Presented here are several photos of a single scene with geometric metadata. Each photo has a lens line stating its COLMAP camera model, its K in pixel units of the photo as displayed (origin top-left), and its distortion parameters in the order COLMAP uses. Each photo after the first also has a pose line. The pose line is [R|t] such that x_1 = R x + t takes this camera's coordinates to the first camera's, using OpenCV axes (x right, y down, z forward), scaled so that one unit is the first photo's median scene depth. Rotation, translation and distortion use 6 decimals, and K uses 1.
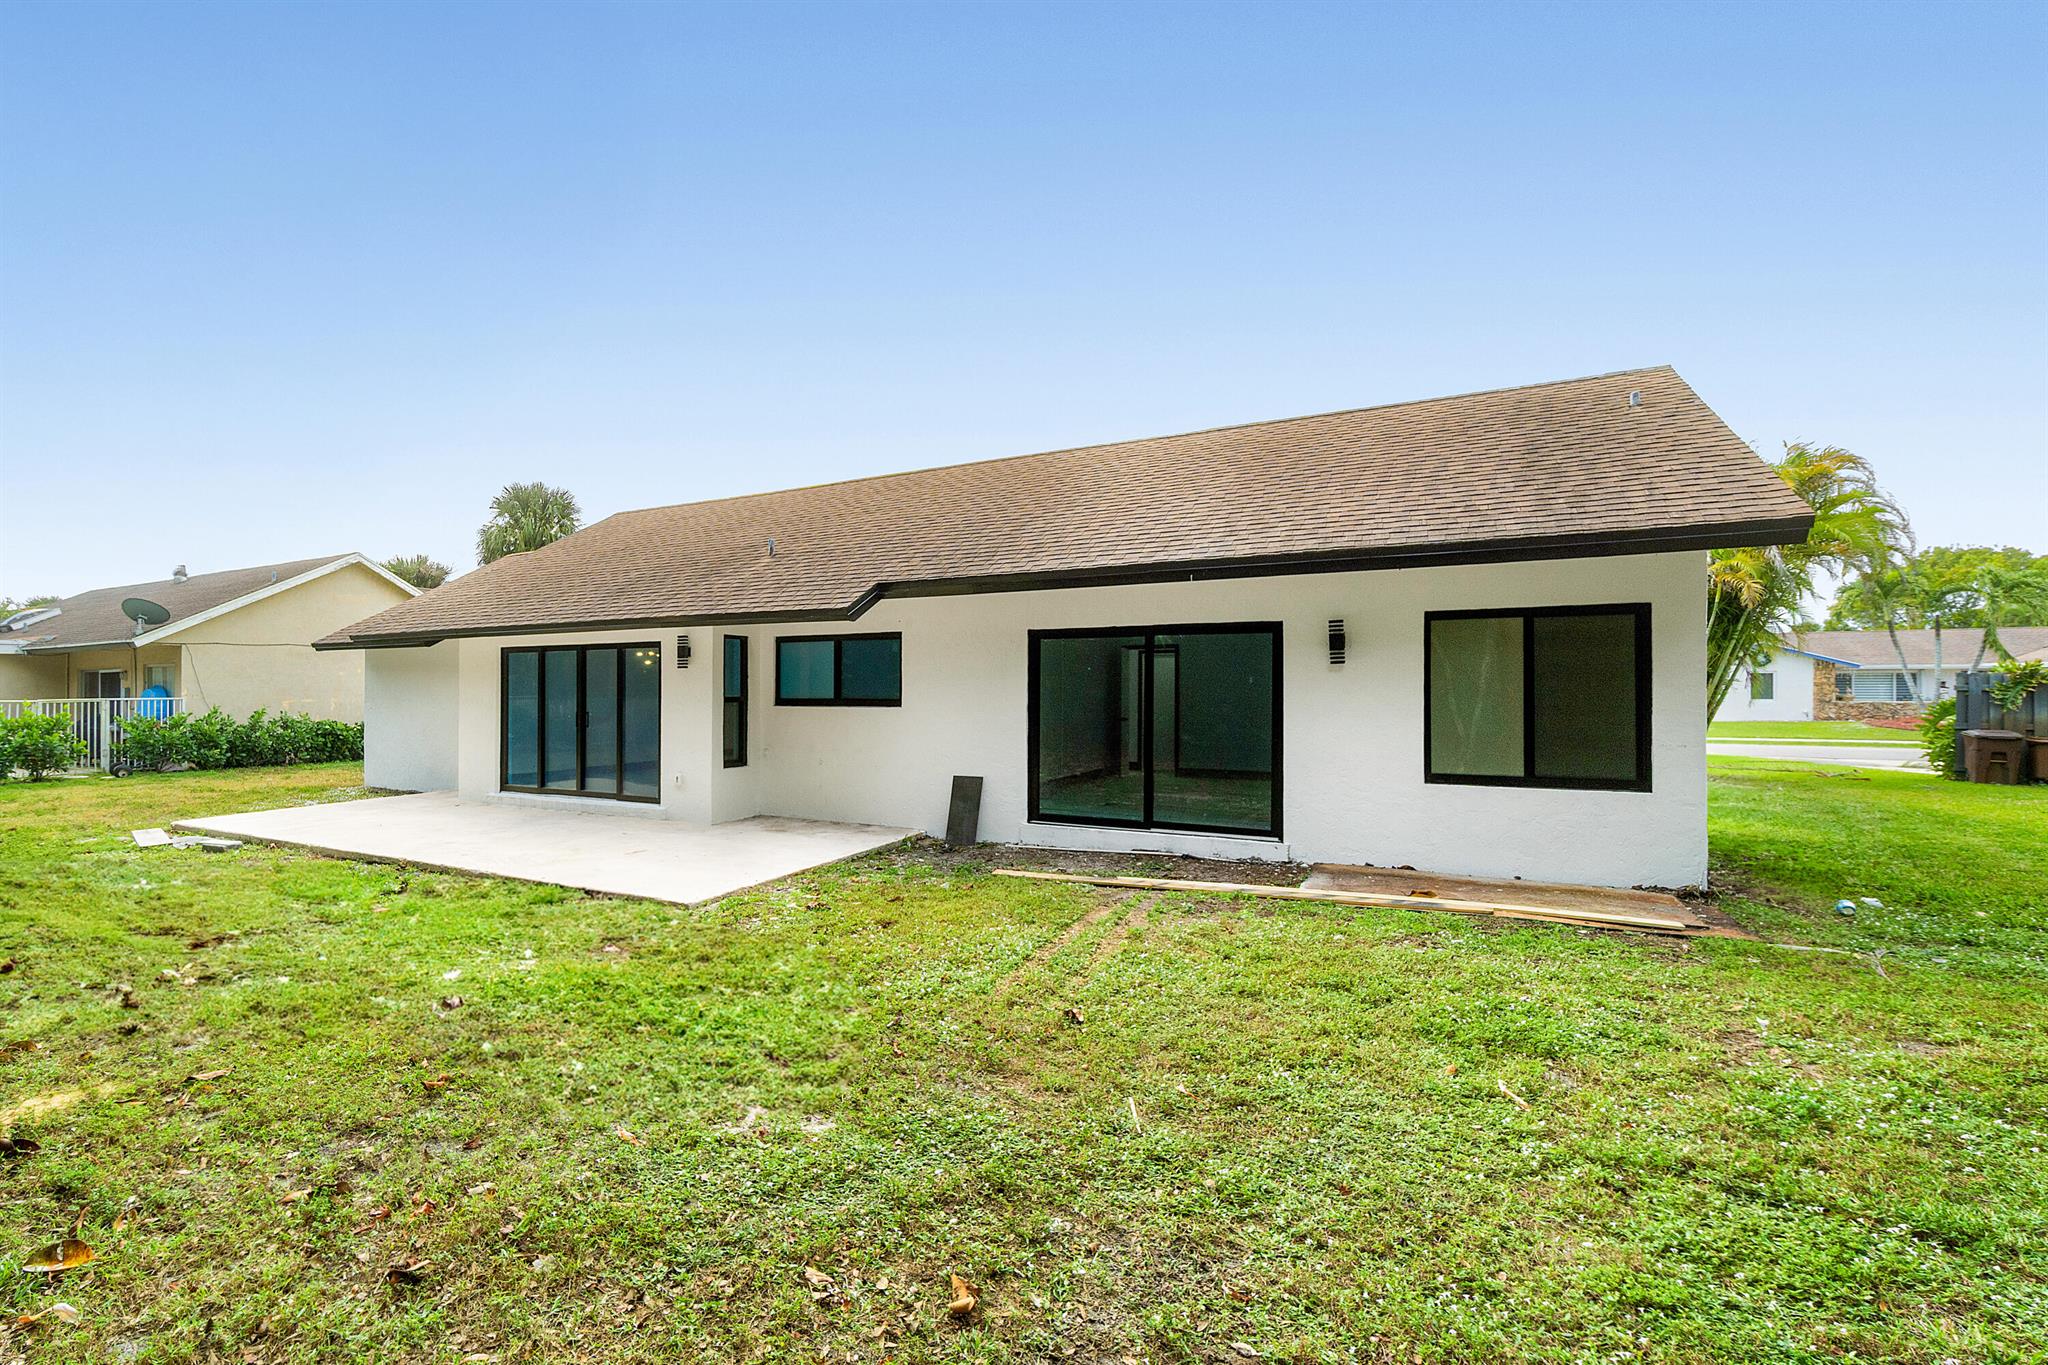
lens RADIAL K [[882.7, 0, 1012.1], [0, 882.7, 686.5], [0, 0, 1]] dist [-0.001664, 0.001461]
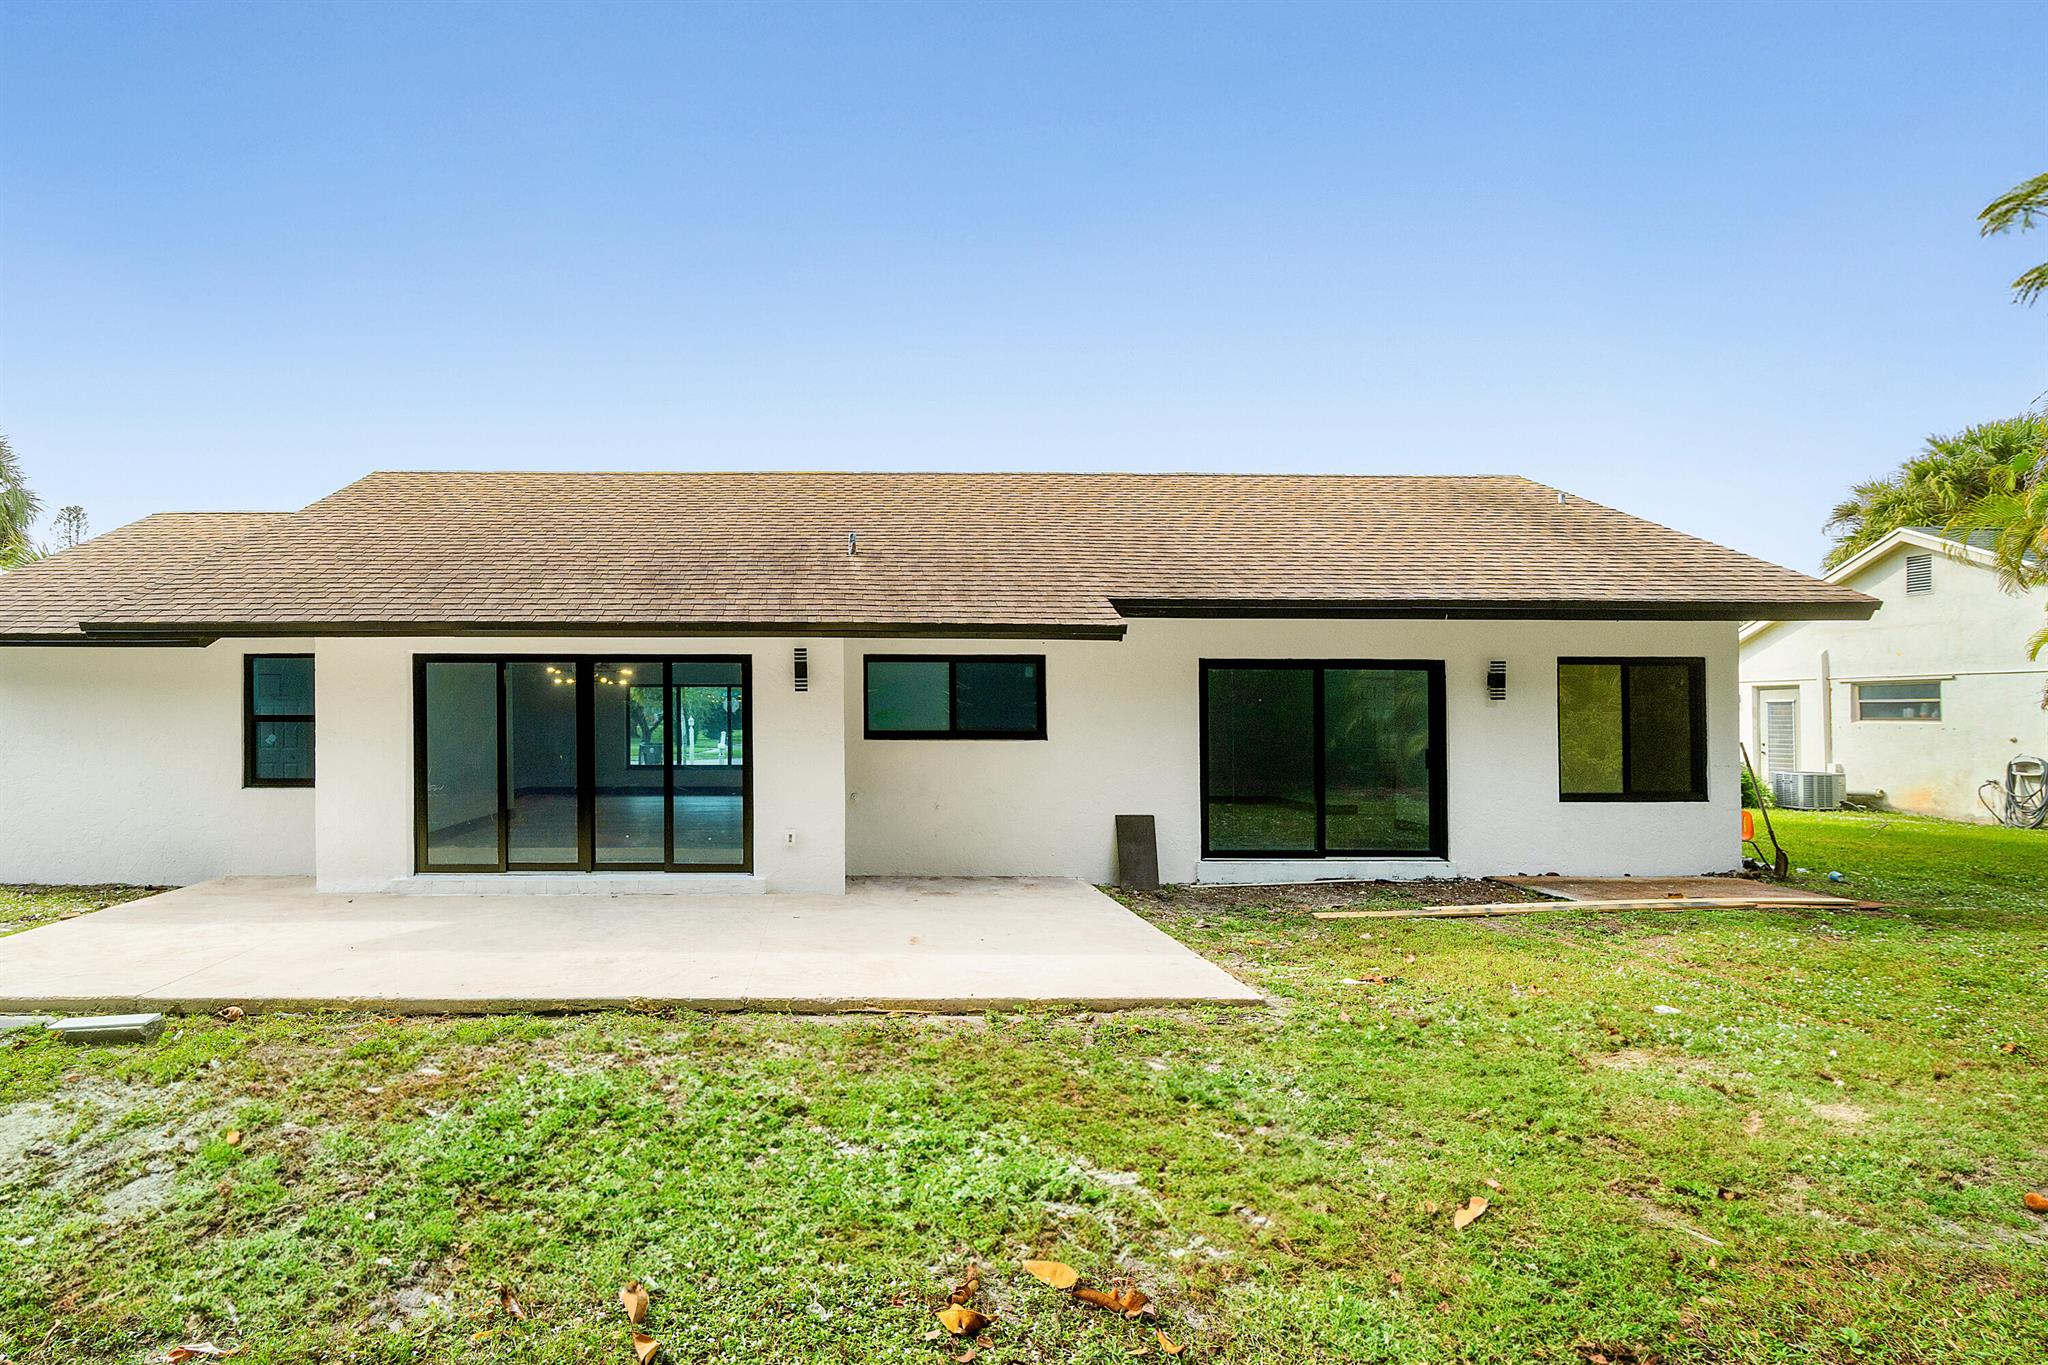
lens RADIAL K [[882.7, 0, 1020.1], [0, 882.7, 693.5], [0, 0, 1]] dist [-0.001664, 0.001461]
pose [[0.873415, 0.014428, 0.486763, -0.623854], [-0.007959, 0.999850, -0.015356, -0.010042], [-0.486912, 0.009537, 0.873399, 0.263756]]
